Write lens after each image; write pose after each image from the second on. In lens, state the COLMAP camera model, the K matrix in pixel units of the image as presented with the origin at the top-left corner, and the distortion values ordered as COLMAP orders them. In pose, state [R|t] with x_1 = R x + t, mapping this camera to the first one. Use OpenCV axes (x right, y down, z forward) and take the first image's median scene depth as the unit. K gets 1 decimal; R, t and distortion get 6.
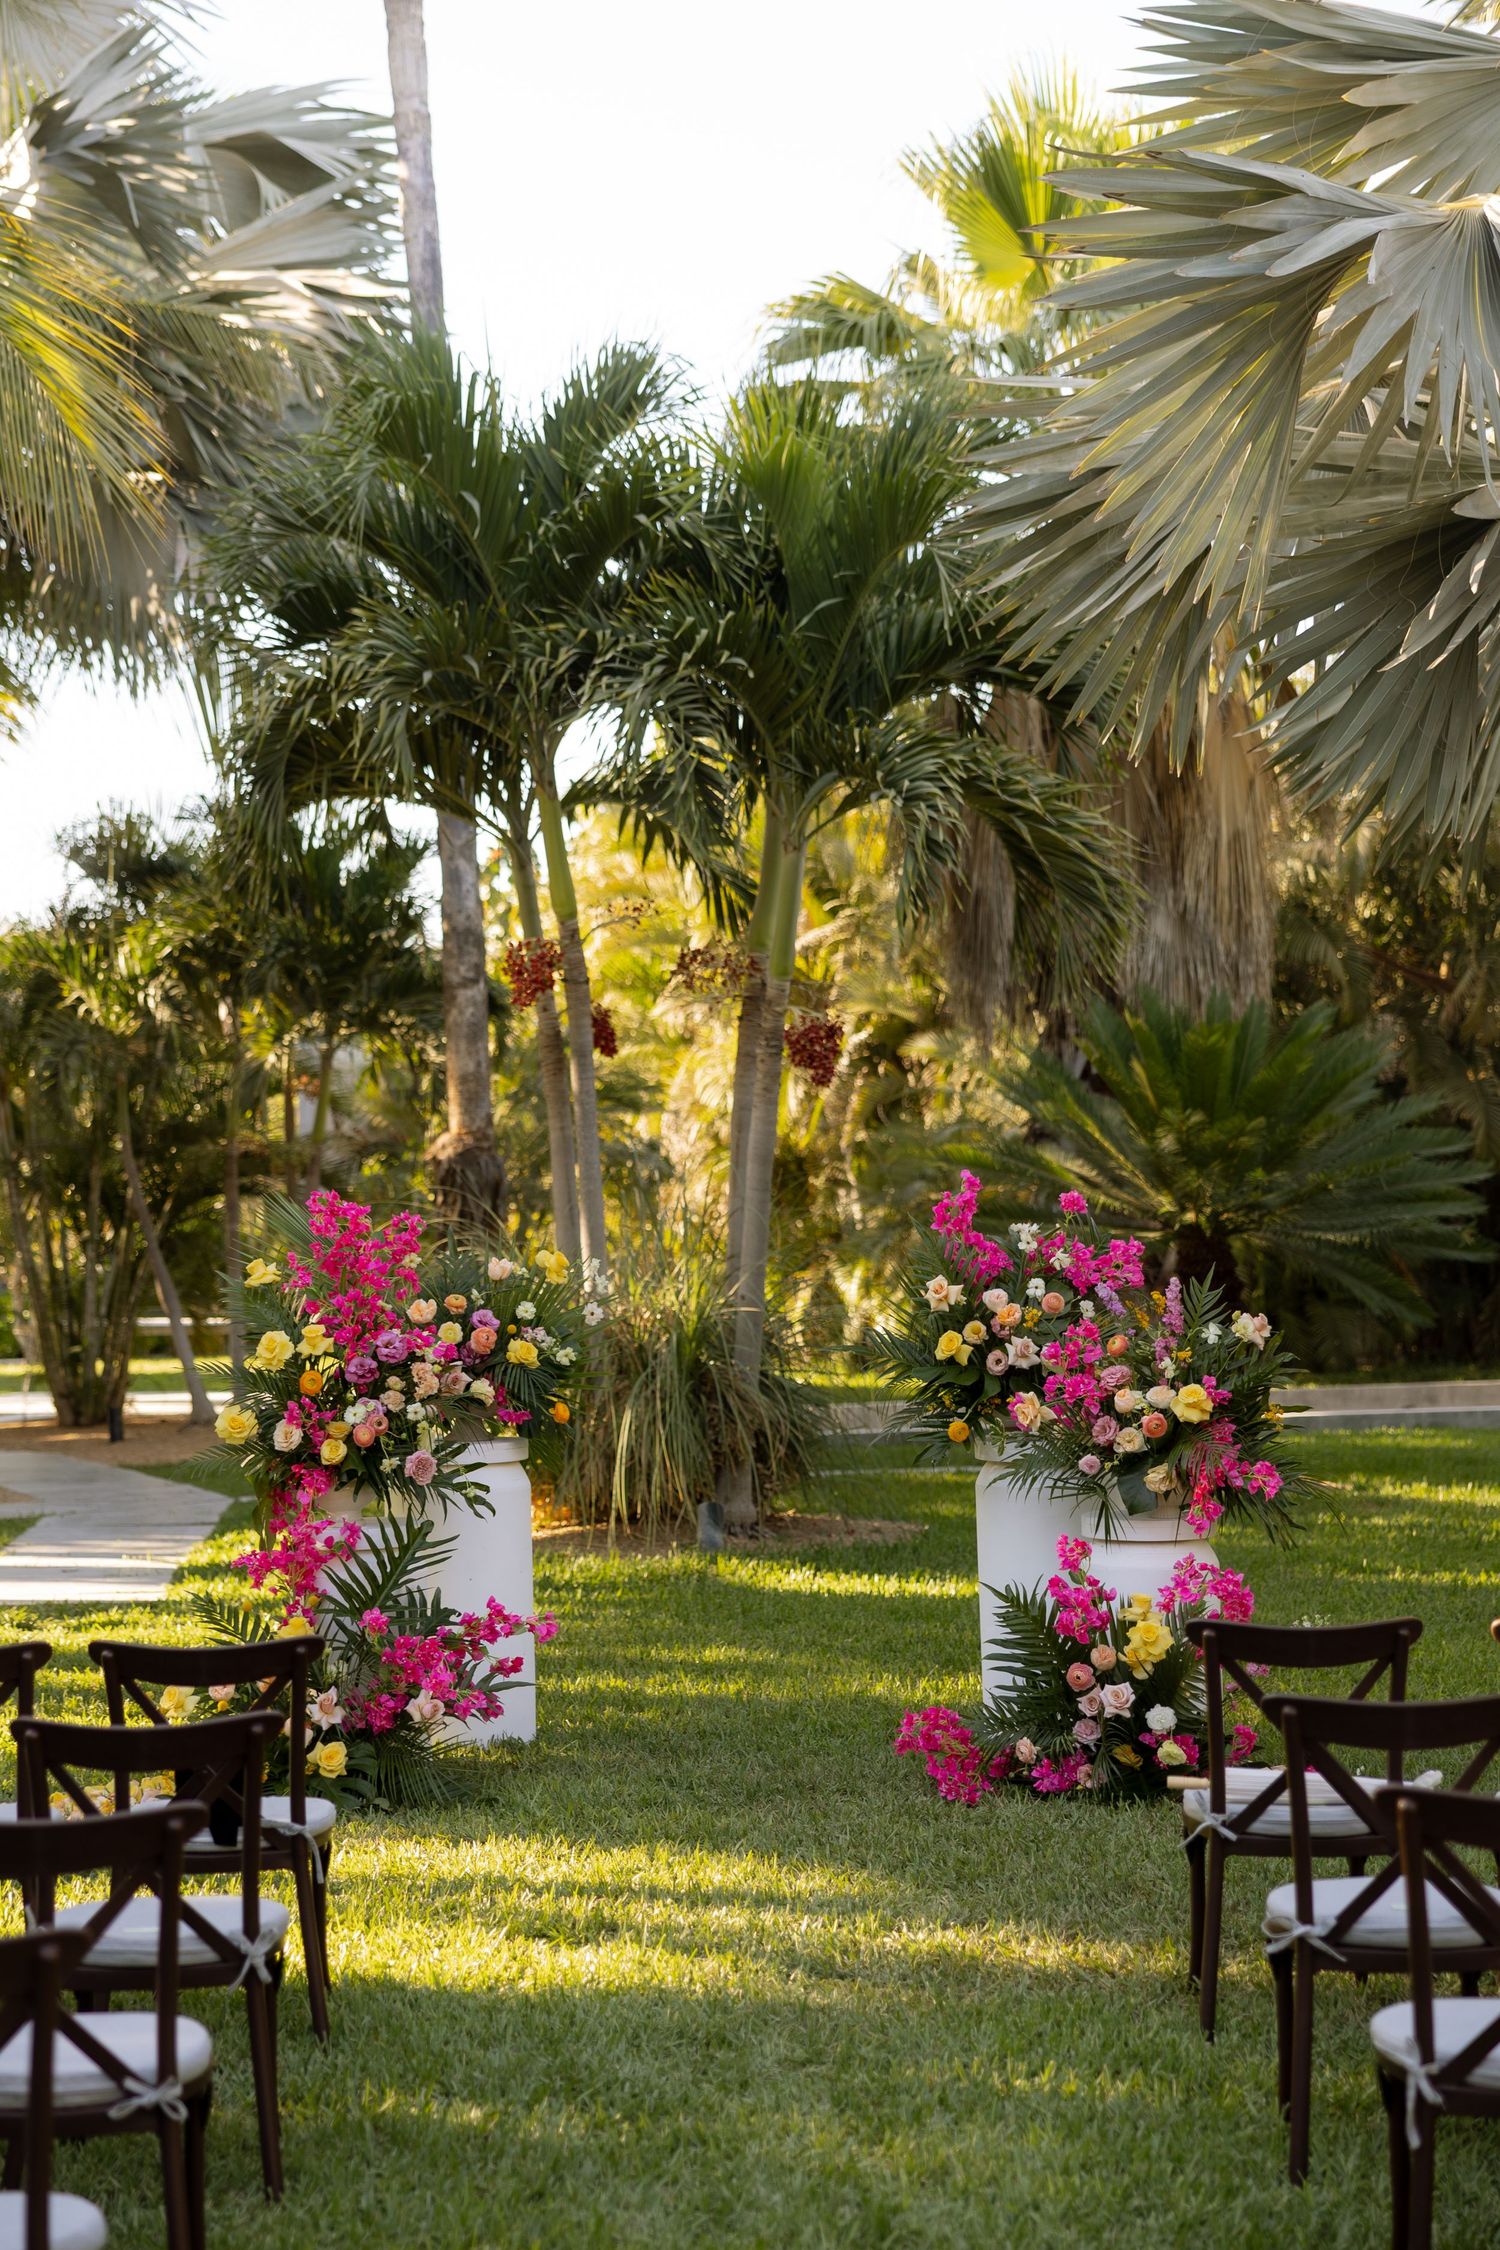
lens RADIAL K [[3670.3, 0, 750.0], [0, 3670.3, 1125.0], [0, 0, 1]] dist [-0.000801, -0.009980]
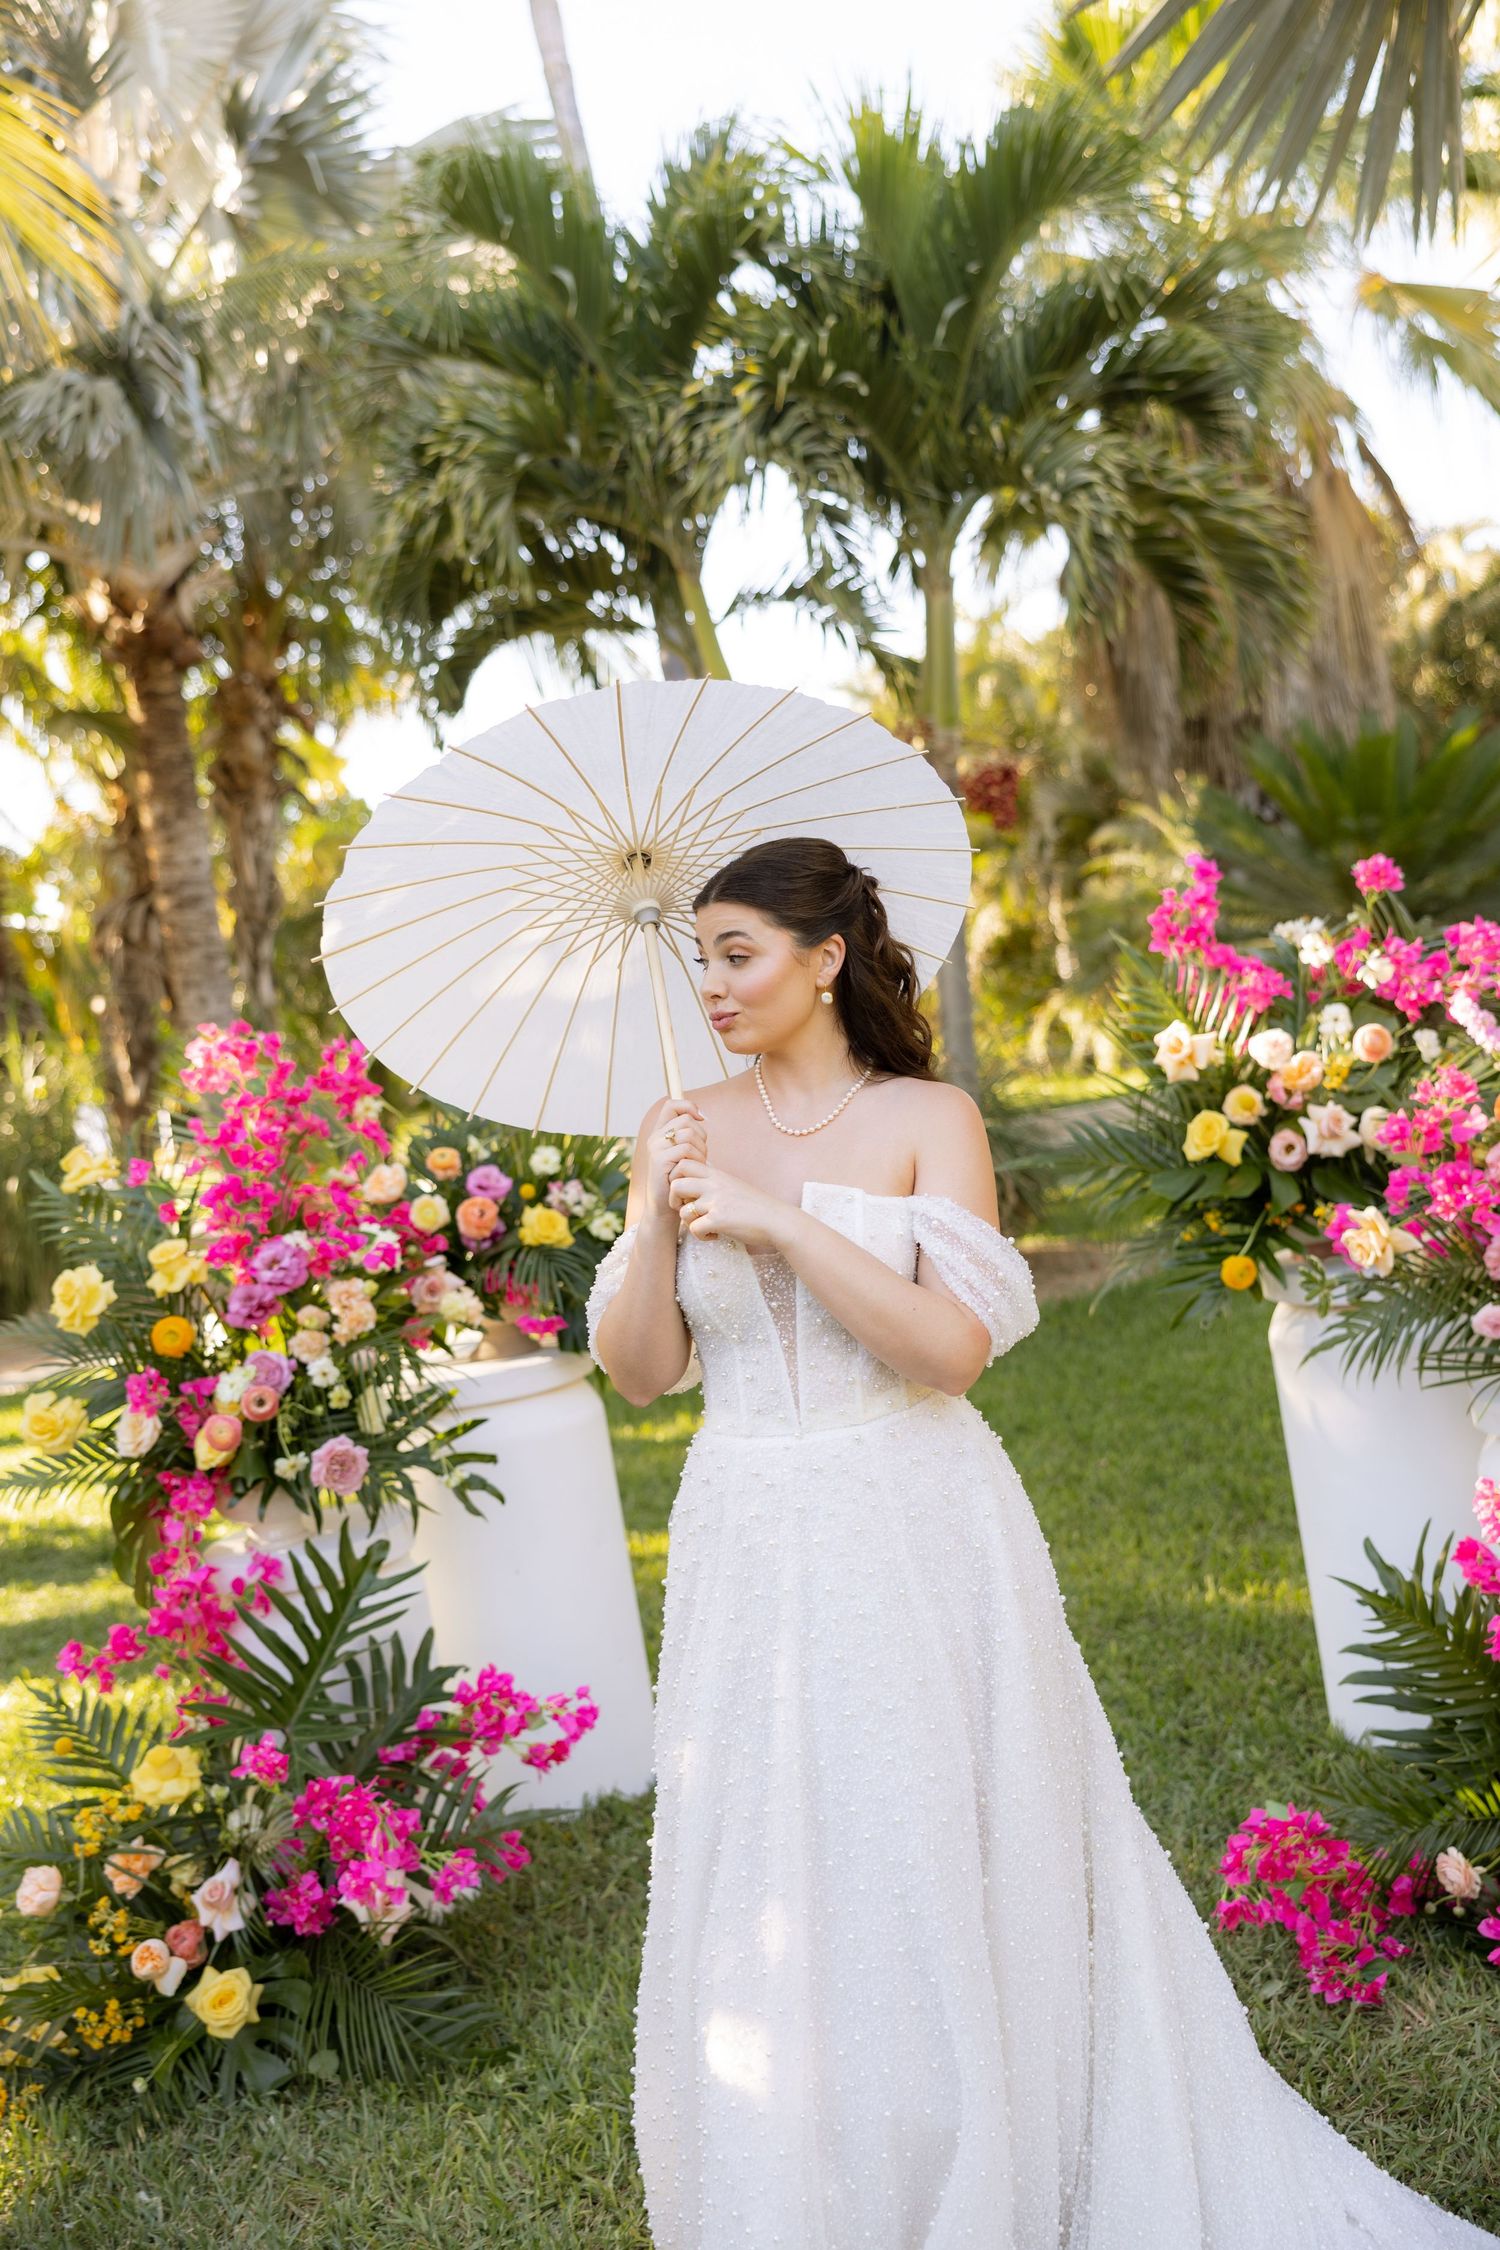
lens RADIAL K [[1792.0, 0, 749.1], [0, 1792.0, 1097.9], [0, 0, 1]] dist [0.005799, 0.000740]
pose [[0.978186, -0.129957, -0.162062, 0.028831], [0.142663, 0.987339, 0.069350, 0.022290], [0.150998, -0.090957, 0.984341, 0.691579]]
